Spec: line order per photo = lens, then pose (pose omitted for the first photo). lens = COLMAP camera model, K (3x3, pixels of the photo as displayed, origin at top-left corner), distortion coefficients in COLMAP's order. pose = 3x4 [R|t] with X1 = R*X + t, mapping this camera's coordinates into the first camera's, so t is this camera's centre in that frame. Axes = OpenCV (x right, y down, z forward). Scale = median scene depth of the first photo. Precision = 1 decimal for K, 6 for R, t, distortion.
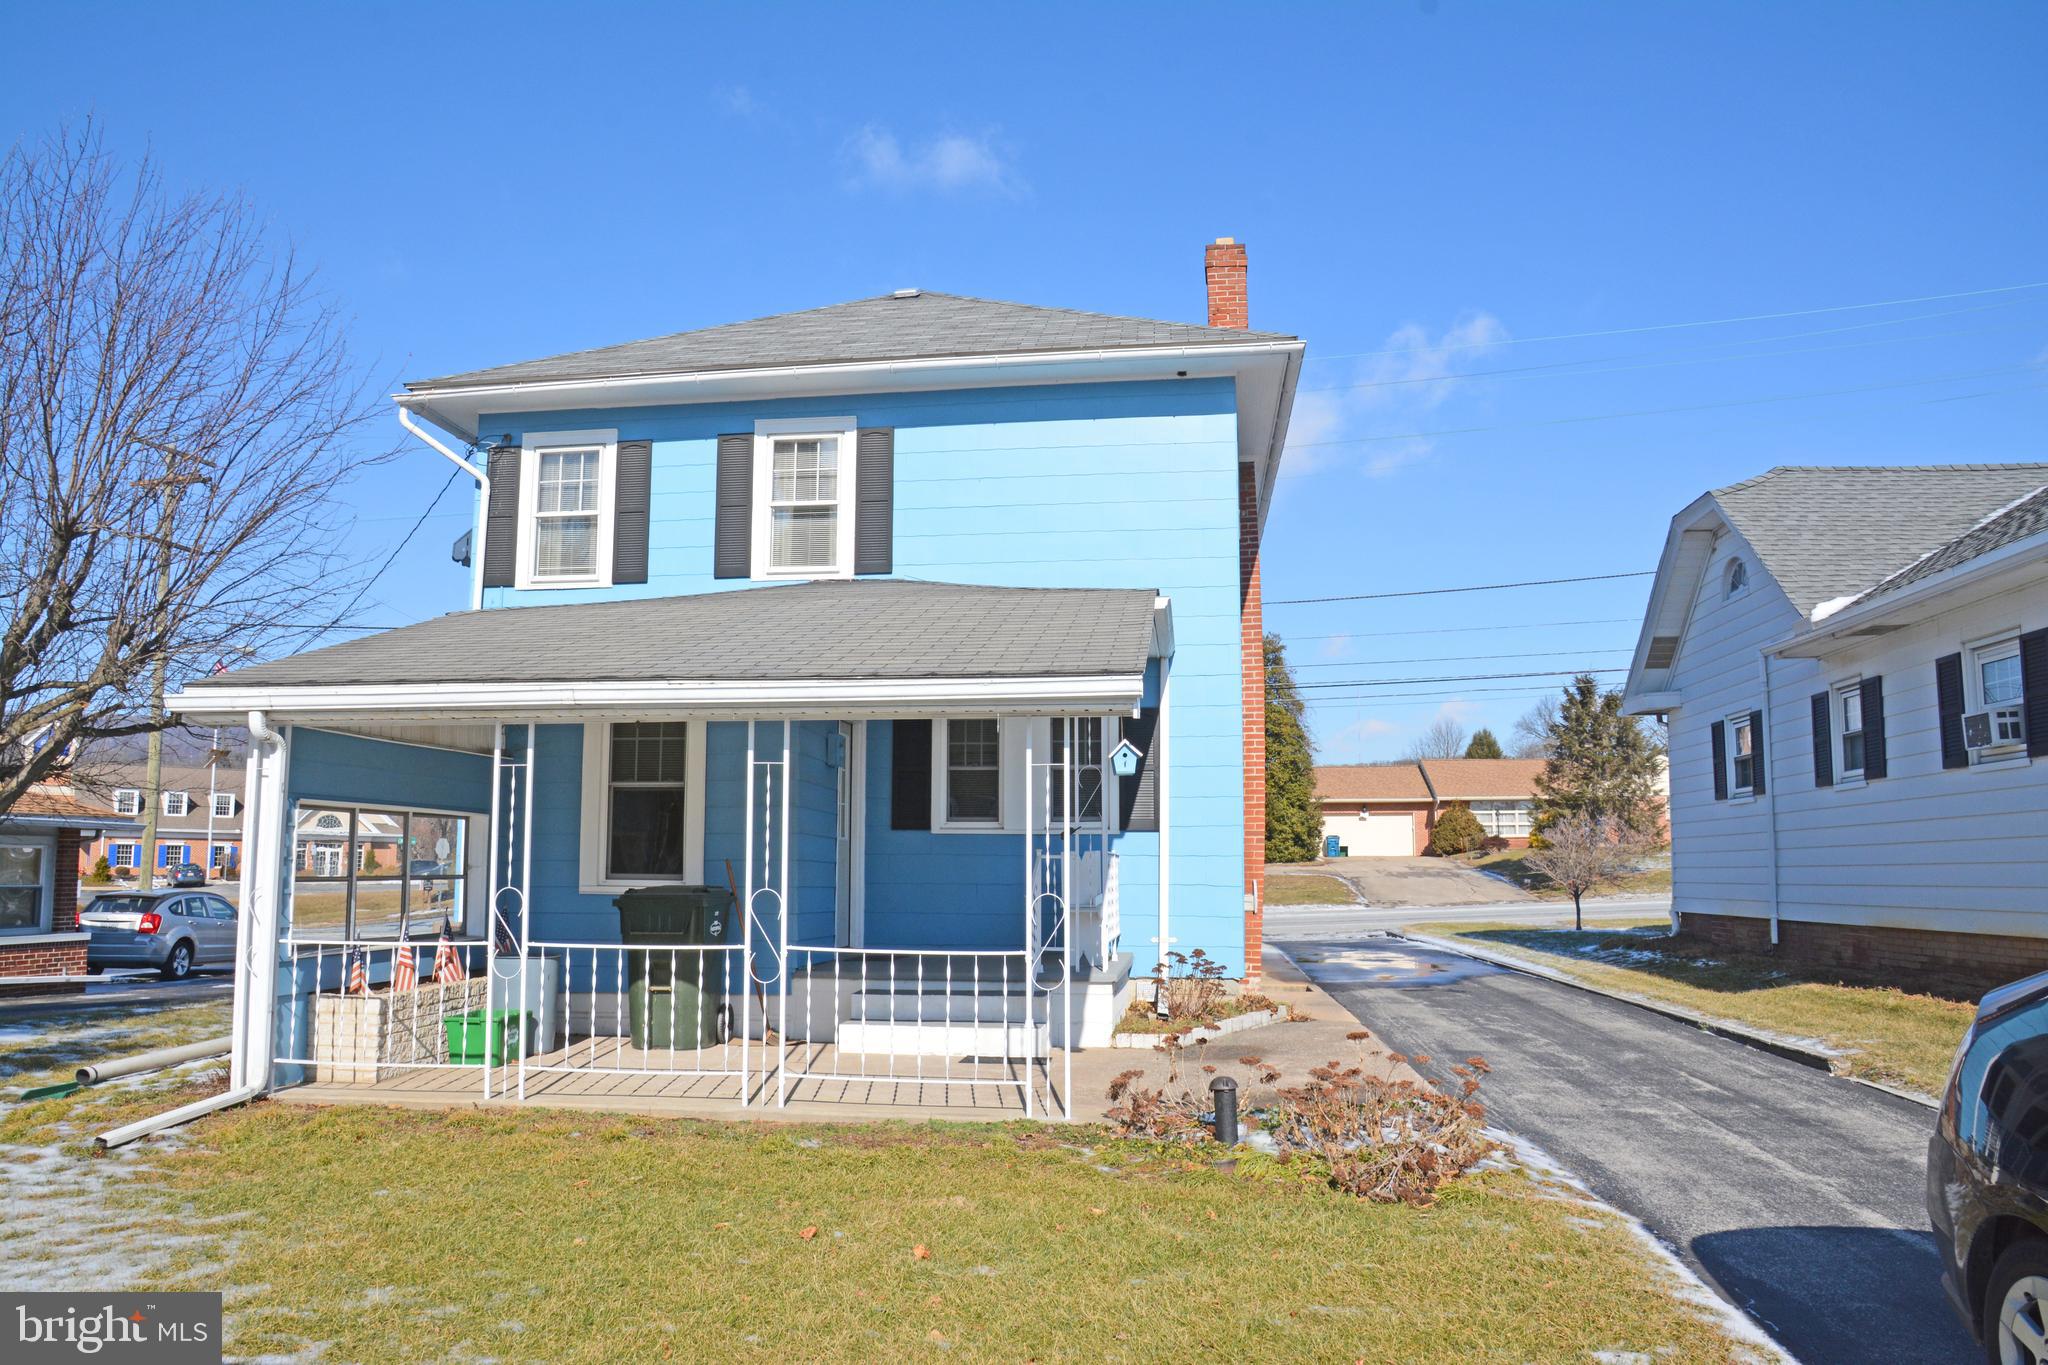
lens RADIAL K [[1441.2, 0, 1000.8], [0, 1441.2, 708.0], [0, 0, 1]] dist [-0.119812, 0.065097]
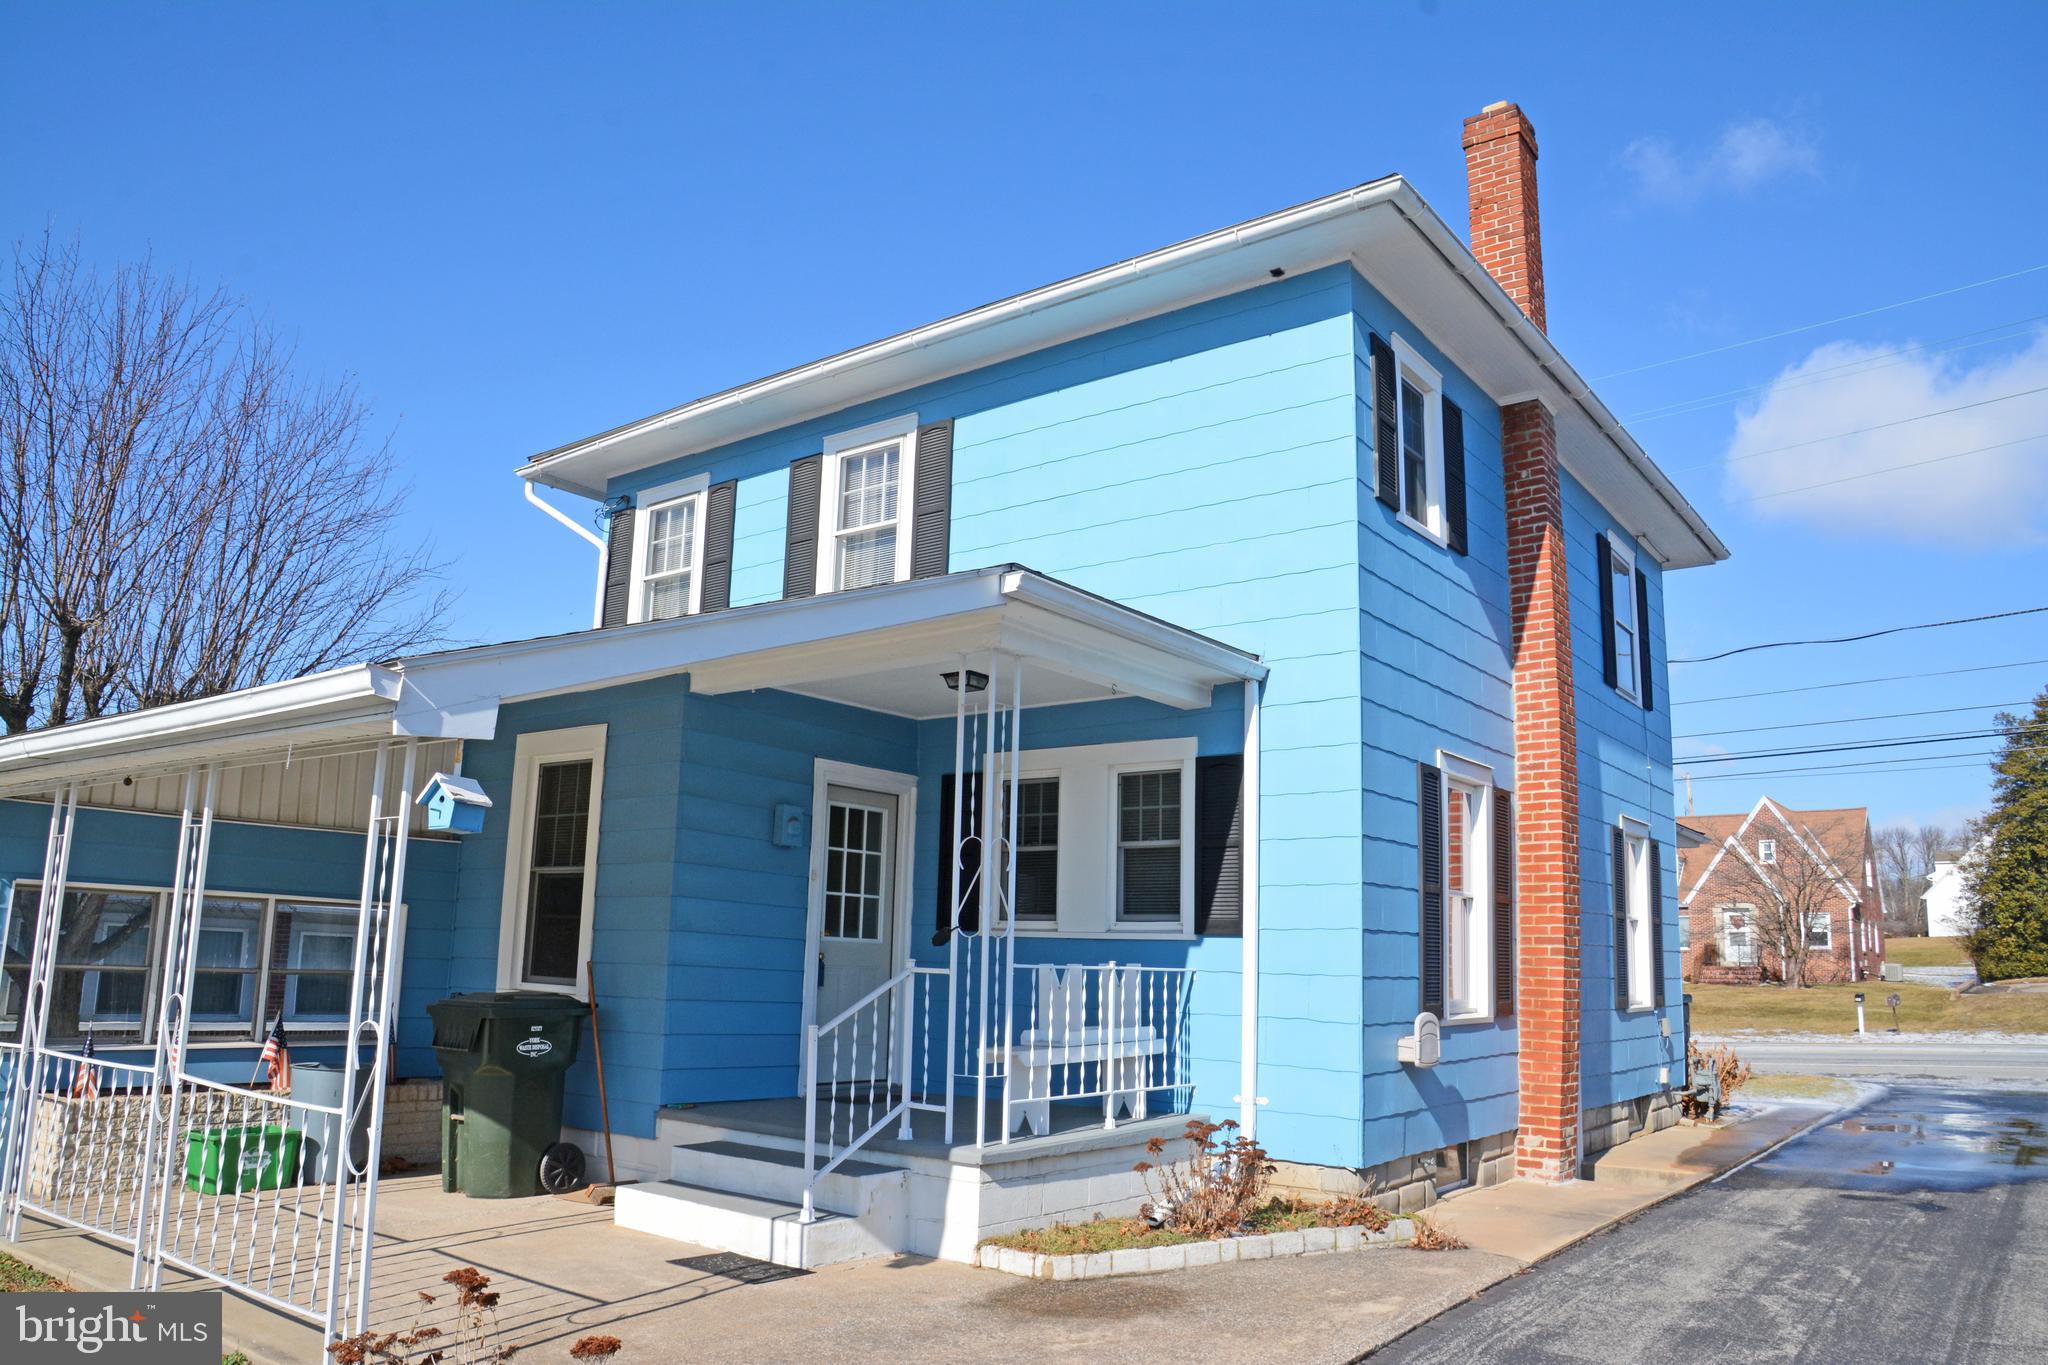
lens RADIAL K [[1441.2, 0, 1000.8], [0, 1441.2, 708.0], [0, 0, 1]] dist [-0.119812, 0.065097]
pose [[0.863269, -0.065451, -0.500483, 0.329778], [0.029477, 0.996402, -0.079463, 0.027122], [0.503883, 0.053845, 0.862092, 0.334570]]
